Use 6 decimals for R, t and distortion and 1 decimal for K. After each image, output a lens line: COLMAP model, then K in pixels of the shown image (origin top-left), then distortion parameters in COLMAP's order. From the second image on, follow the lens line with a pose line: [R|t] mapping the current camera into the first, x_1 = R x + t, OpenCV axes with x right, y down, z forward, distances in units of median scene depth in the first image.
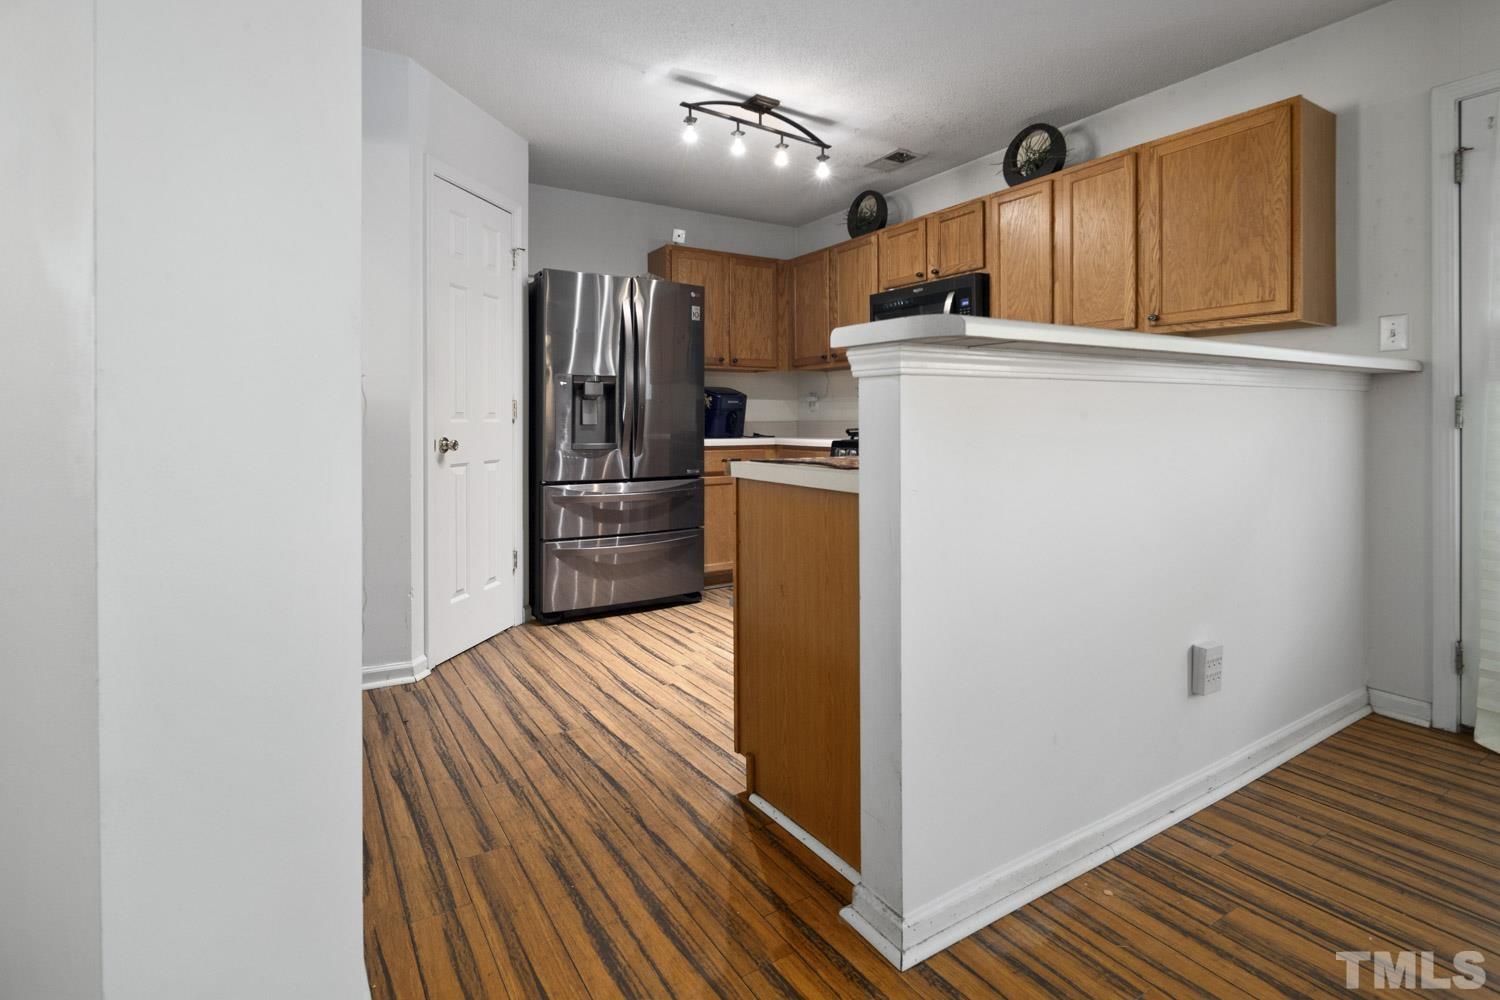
lens RADIAL K [[733.9, 0, 749.7], [0, 733.9, 421.6], [0, 0, 1]] dist [-0.001644, -0.000645]
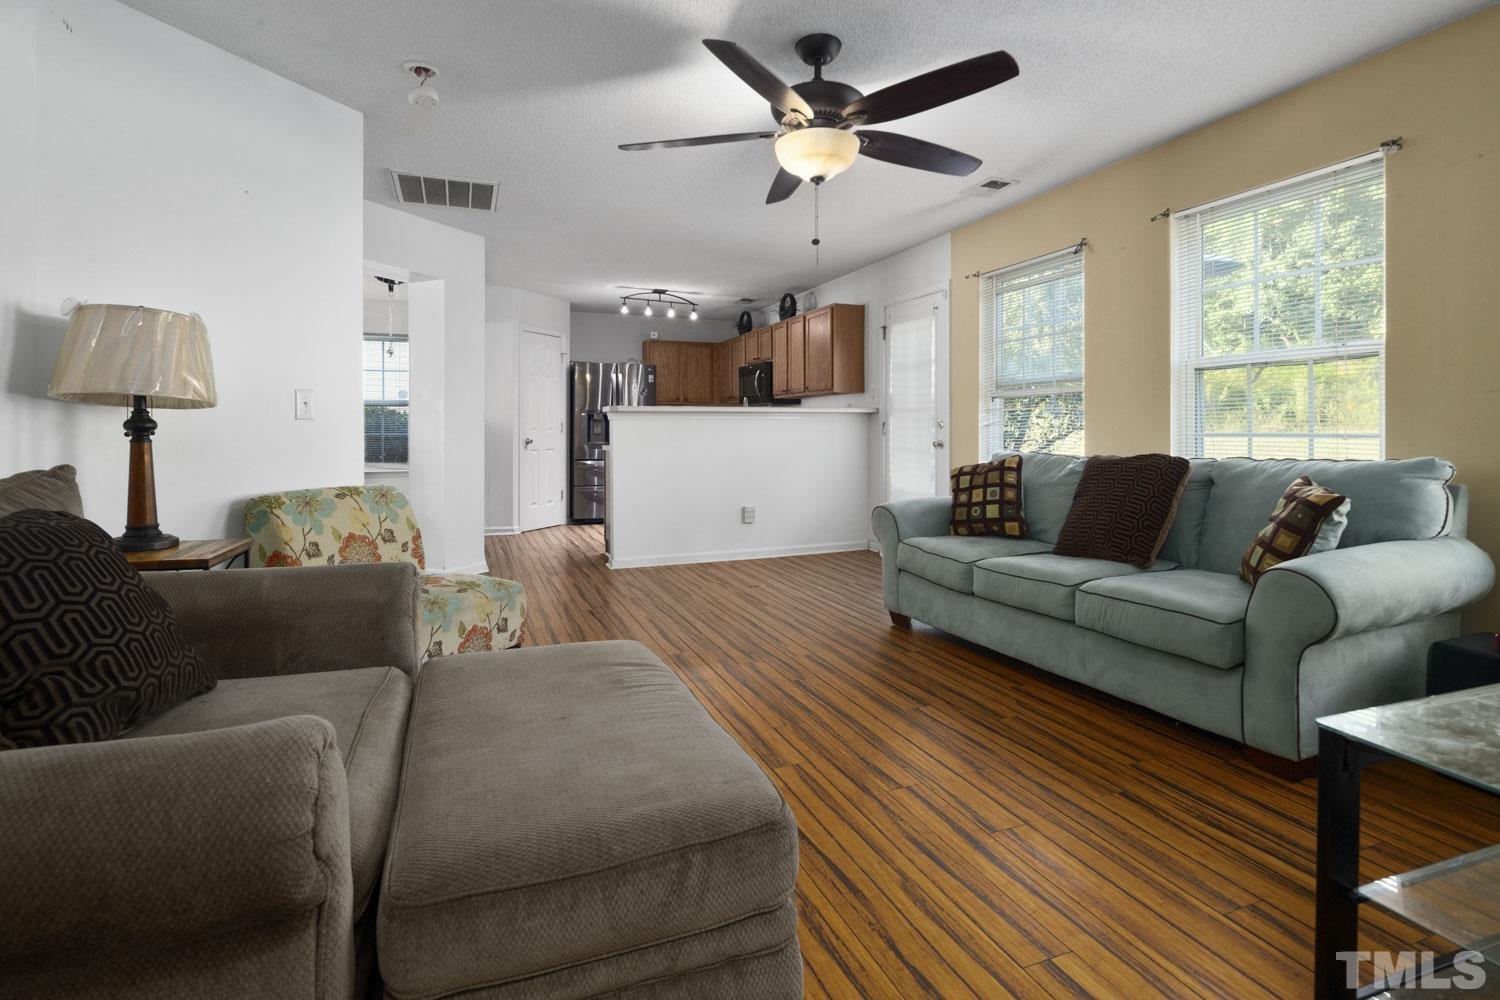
lens RADIAL K [[727.4, 0, 750.1], [0, 727.4, 432.4], [0, 0, 1]] dist [0.001227, -0.000314]
pose [[0.982506, 0.000649, -0.186228, 0.579878], [-0.000624, 1.000000, 0.000190, 0.000519], [0.186228, -0.000070, 0.982507, -0.940492]]
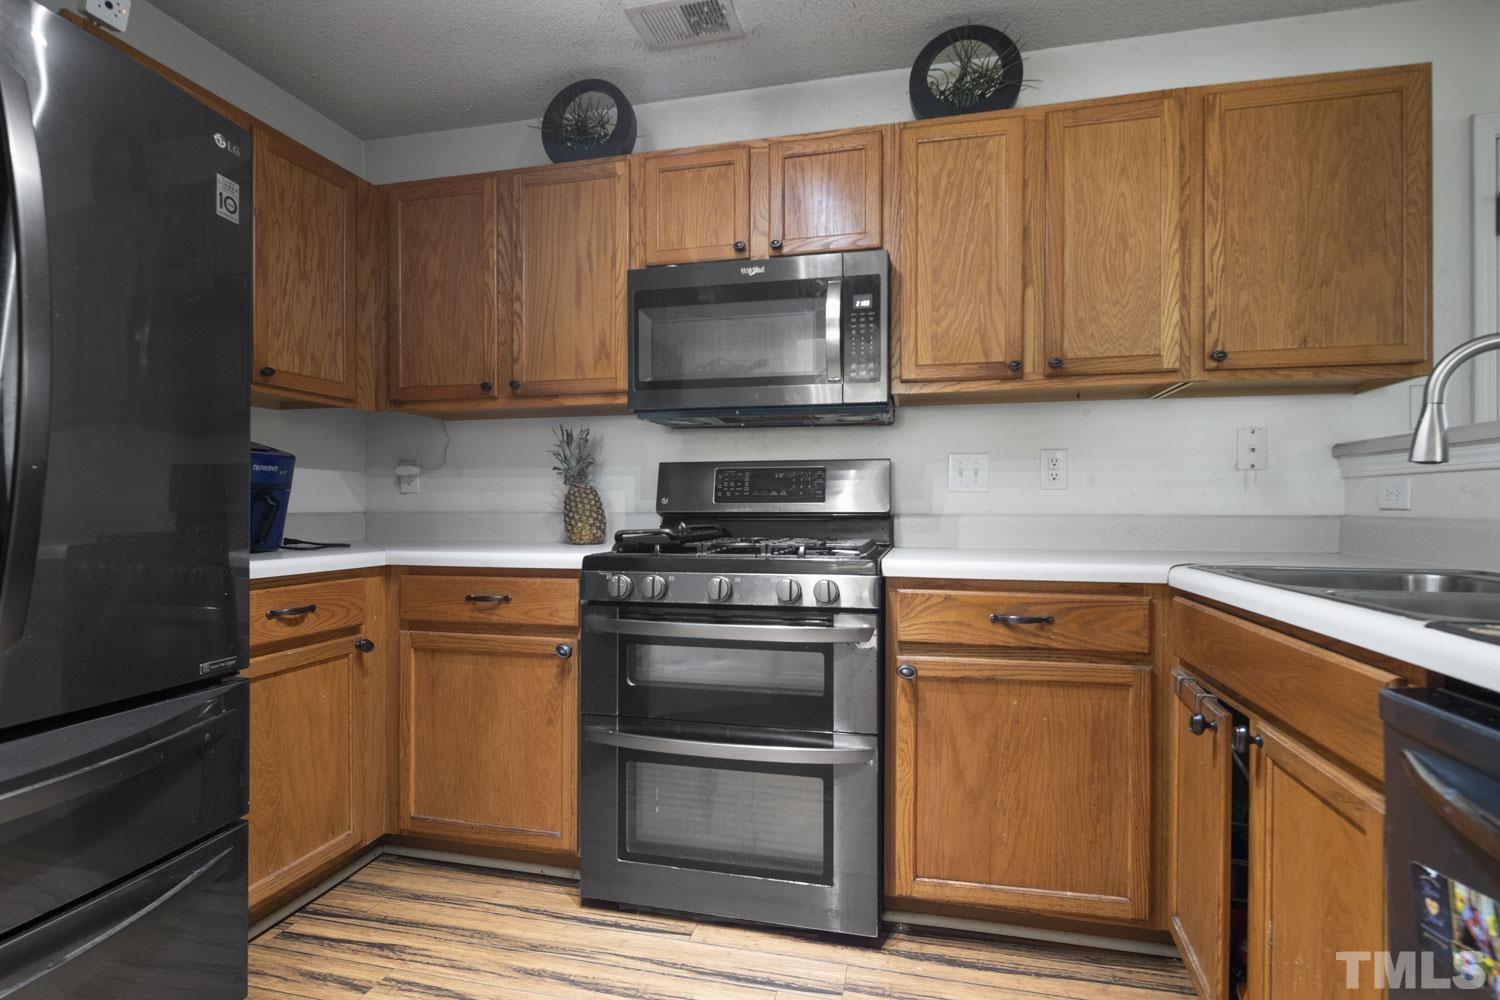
lens RADIAL K [[730.7, 0, 751.9], [0, 730.7, 508.1], [0, 0, 1]] dist [0.002873, -0.000576]
pose [[0.713740, 0.003473, 0.700402, -0.139931], [-0.001600, 0.999993, -0.003328, -0.003442], [-0.700409, 0.001255, 0.713740, 0.596238]]
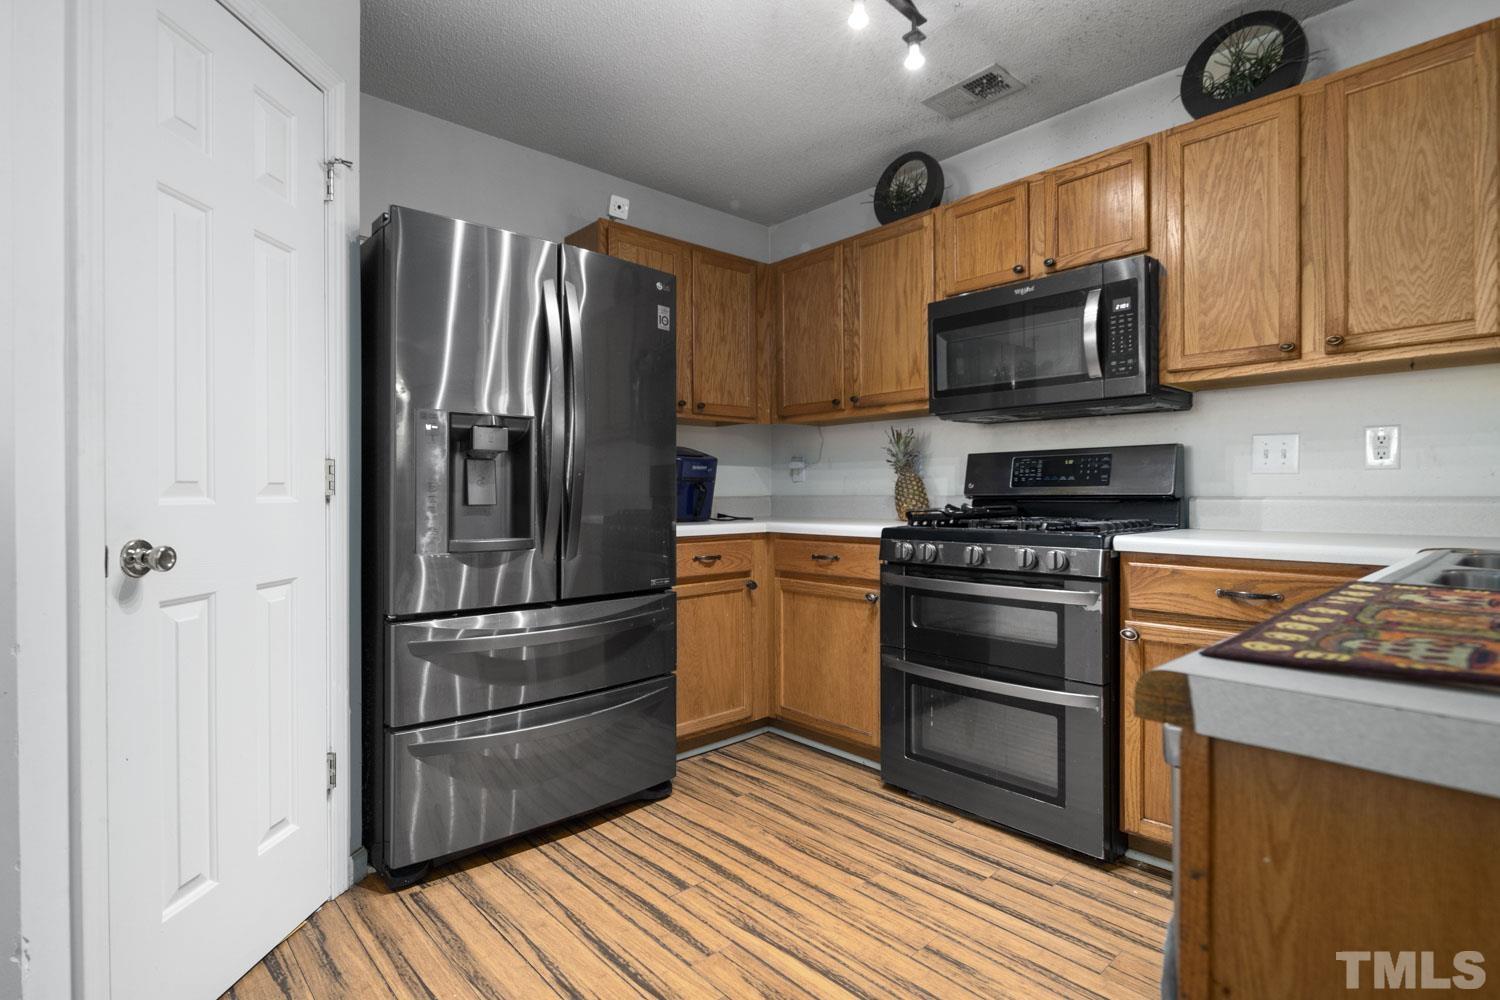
lens RADIAL K [[735.2, 0, 754.9], [0, 735.2, 493.5], [0, 0, 1]] dist [0.000904, -0.001091]
pose [[0.983491, -0.001678, 0.180947, -0.111014], [0.001963, 0.999997, -0.001394, -0.003129], [-0.180944, 0.001726, 0.983492, 0.401658]]
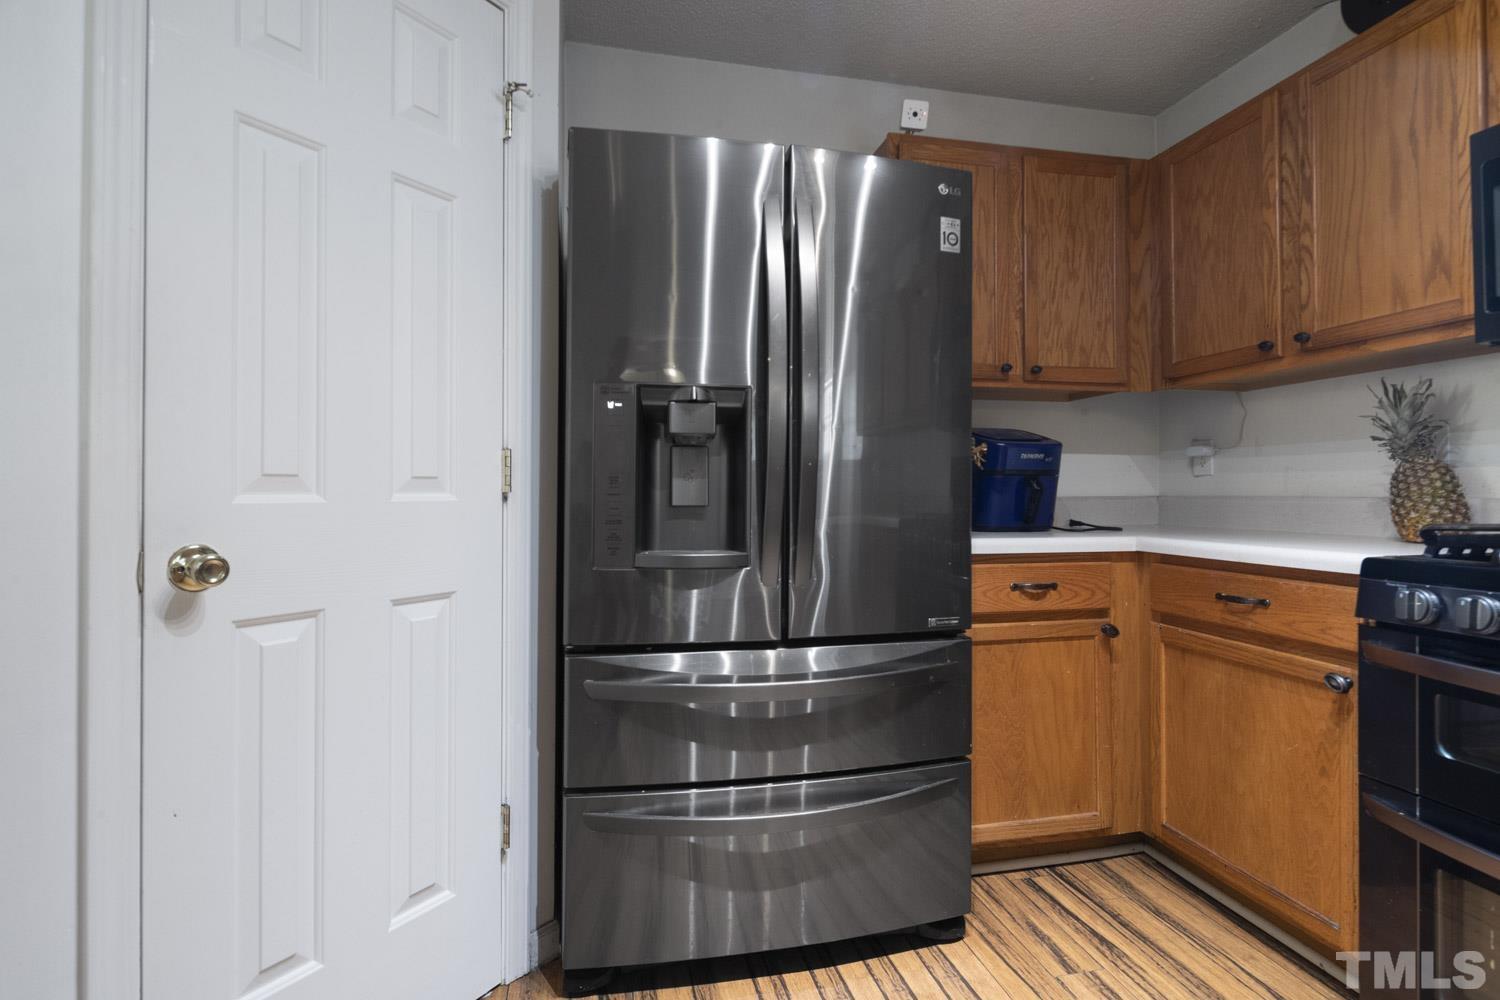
lens RADIAL K [[727.9, 0, 751.5], [0, 727.9, 483.9], [0, 0, 1]] dist [0.005309, -0.005633]
pose [[0.941960, -0.000800, -0.335725, -0.042378], [-0.003361, 0.999925, -0.011814, -0.003531], [0.335710, 0.012257, 0.941886, 0.590674]]
